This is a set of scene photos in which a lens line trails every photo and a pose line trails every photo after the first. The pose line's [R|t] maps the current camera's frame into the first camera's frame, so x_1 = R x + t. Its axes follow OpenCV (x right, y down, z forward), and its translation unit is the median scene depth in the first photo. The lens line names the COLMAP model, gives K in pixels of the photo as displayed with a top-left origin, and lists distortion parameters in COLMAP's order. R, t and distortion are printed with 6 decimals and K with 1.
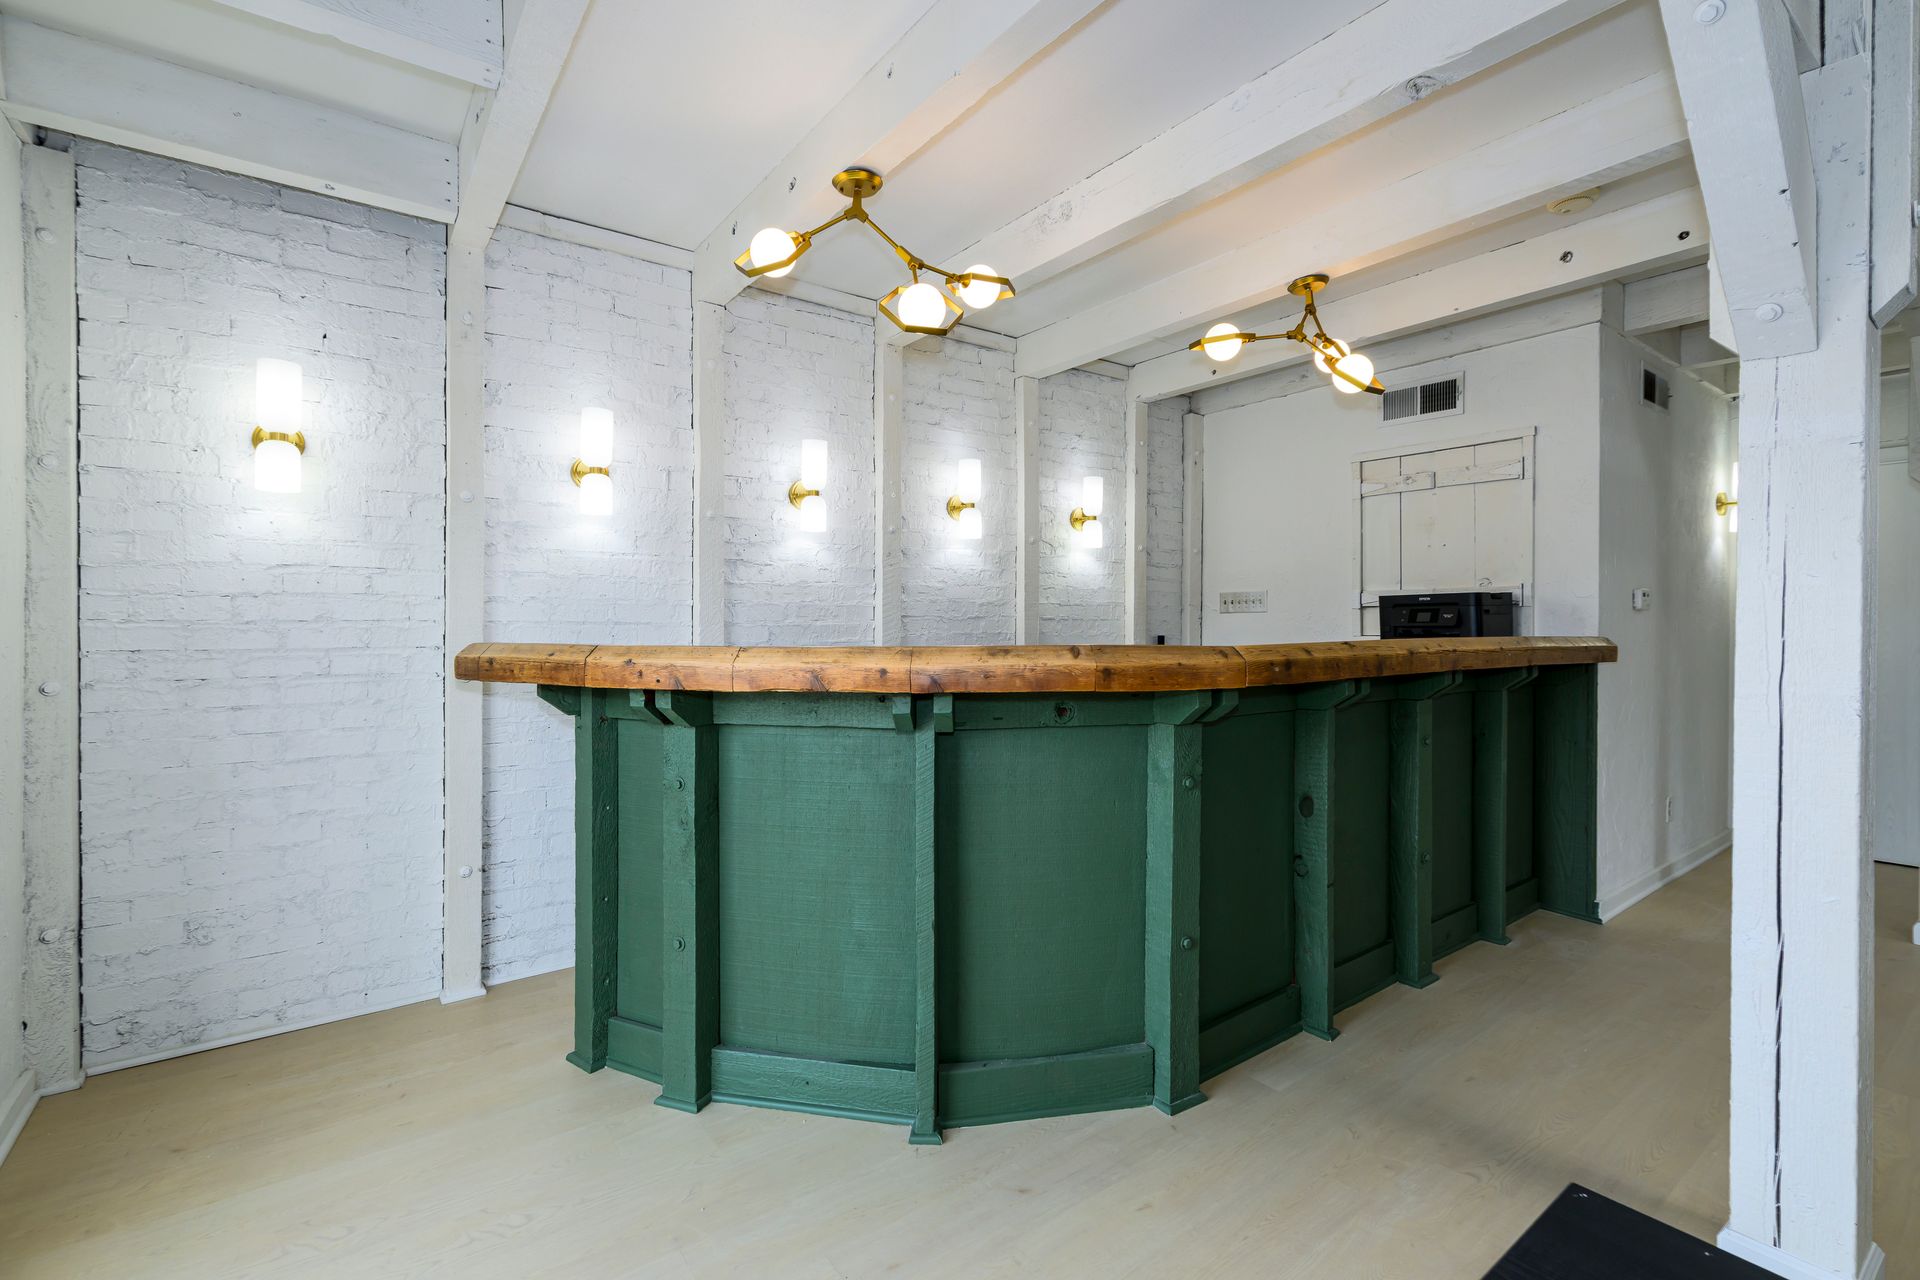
lens RADIAL K [[864.7, 0, 955.5], [0, 864.7, 628.5], [0, 0, 1]] dist [-0.000608, 0.000363]
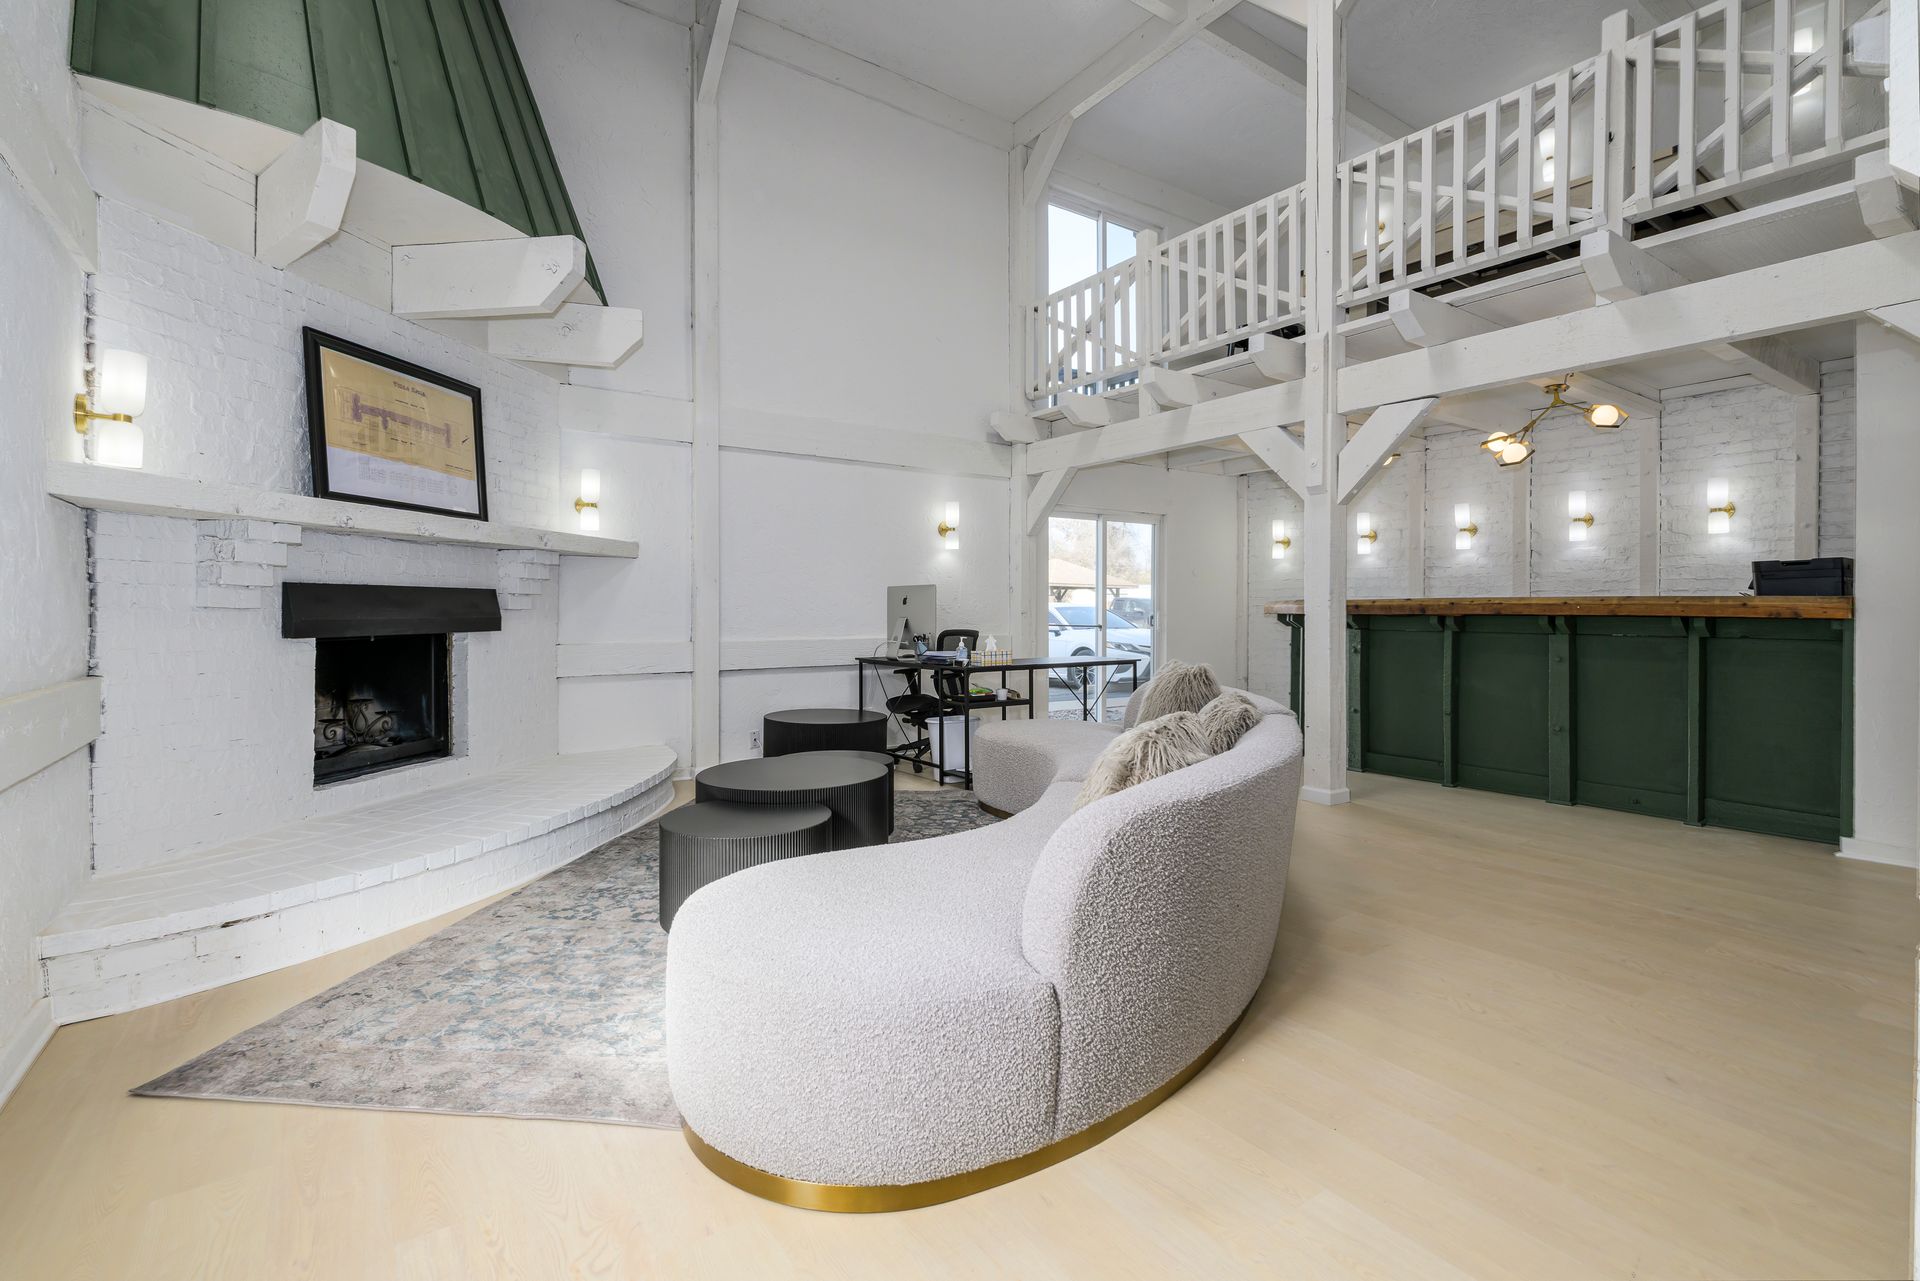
lens RADIAL K [[864.7, 0, 958.4], [0, 864.7, 622.8], [0, 0, 1]] dist [-0.000608, 0.000363]
pose [[-0.023123, 0.015239, -0.999616, 2.238449], [-0.007683, 0.999852, 0.015420, 0.043710], [0.999703, 0.008037, -0.023003, -0.139414]]
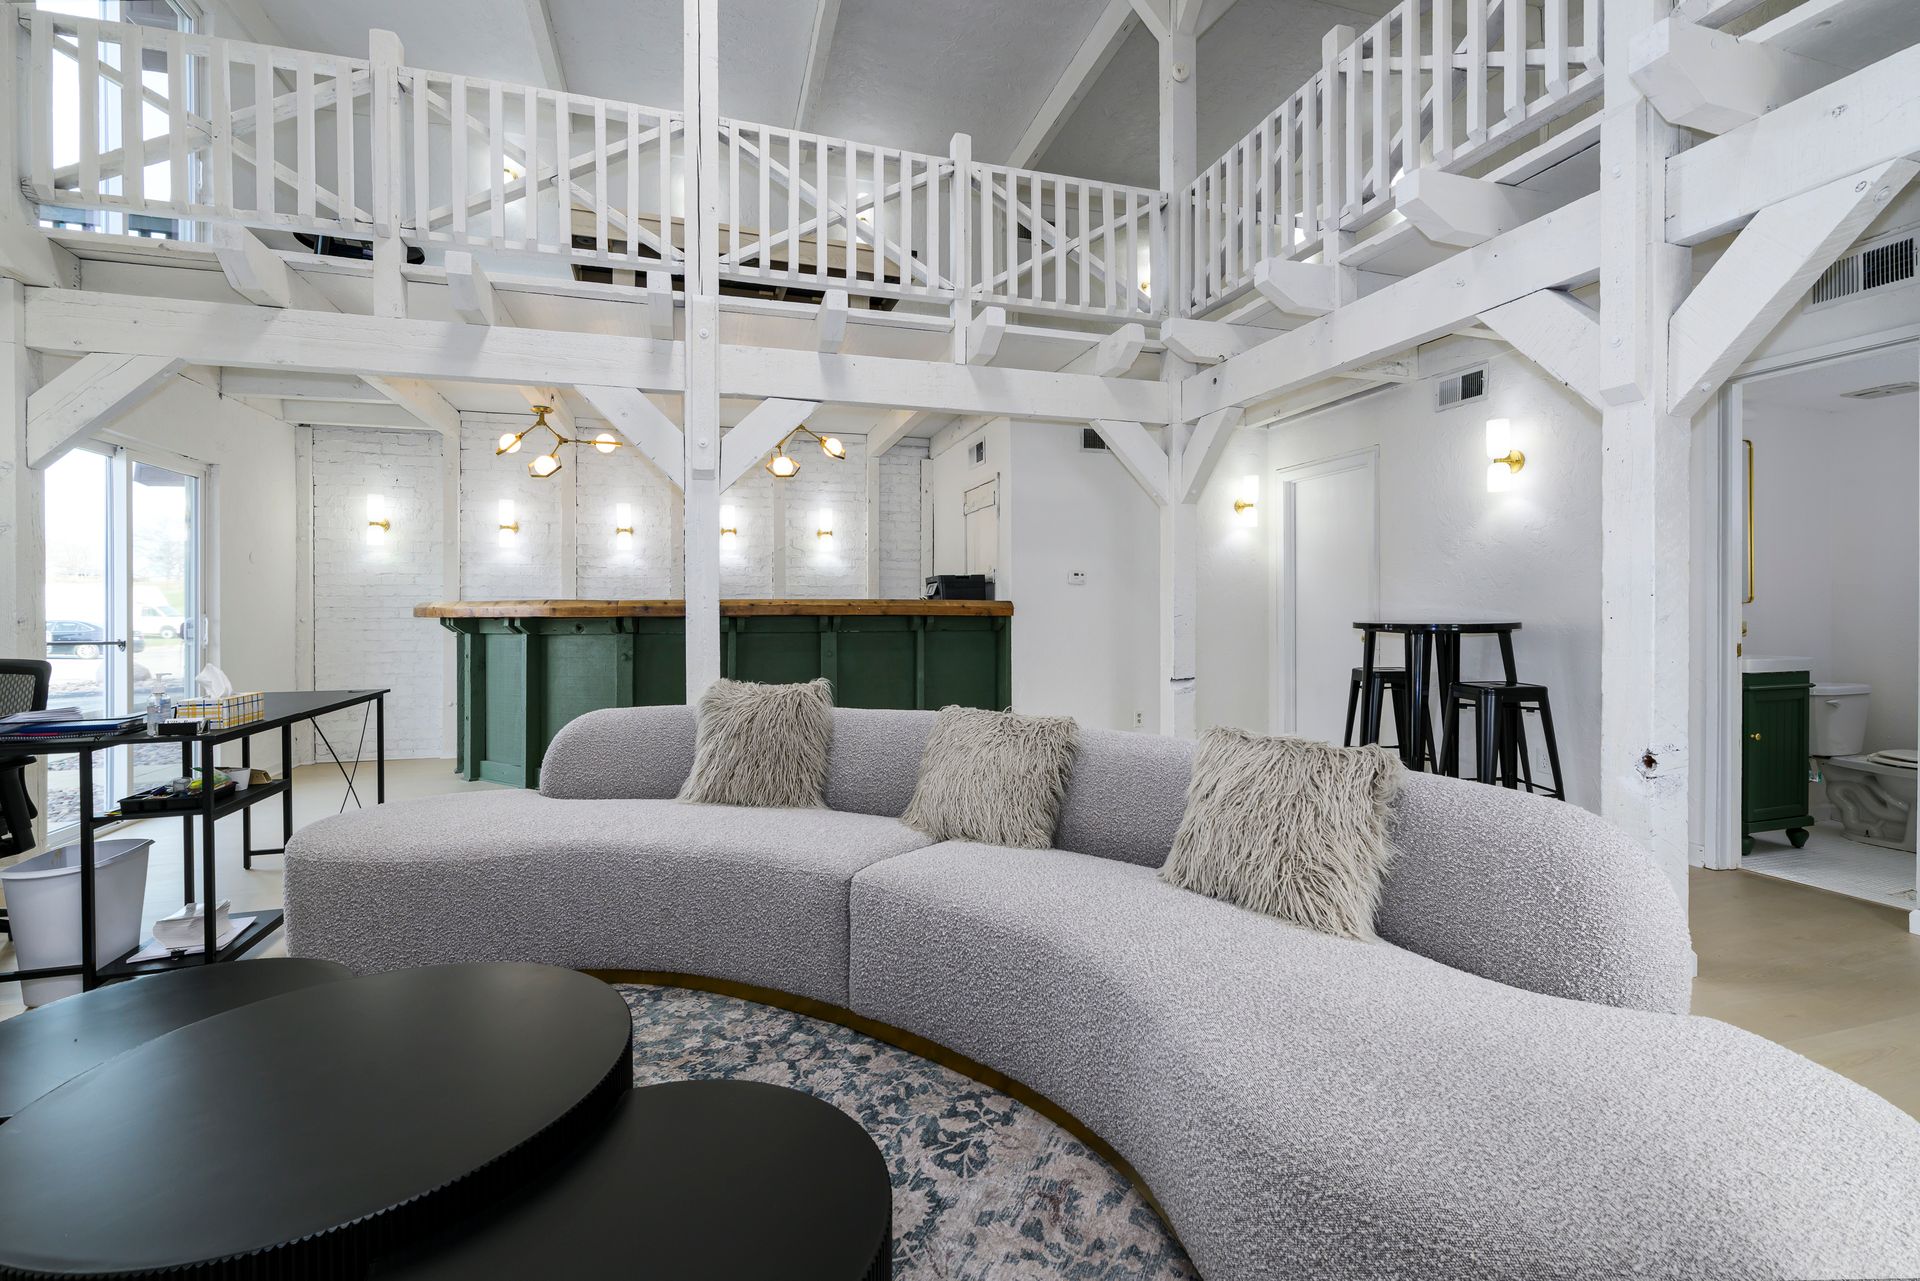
lens RADIAL K [[864.7, 0, 971.5], [0, 864.7, 619.8], [0, 0, 1]] dist [-0.000608, 0.000363]
pose [[0.944577, -0.001638, -0.328286, 1.468849], [0.003484, 0.999981, 0.005037, 0.047527], [0.328272, -0.005902, 0.944565, -0.715119]]
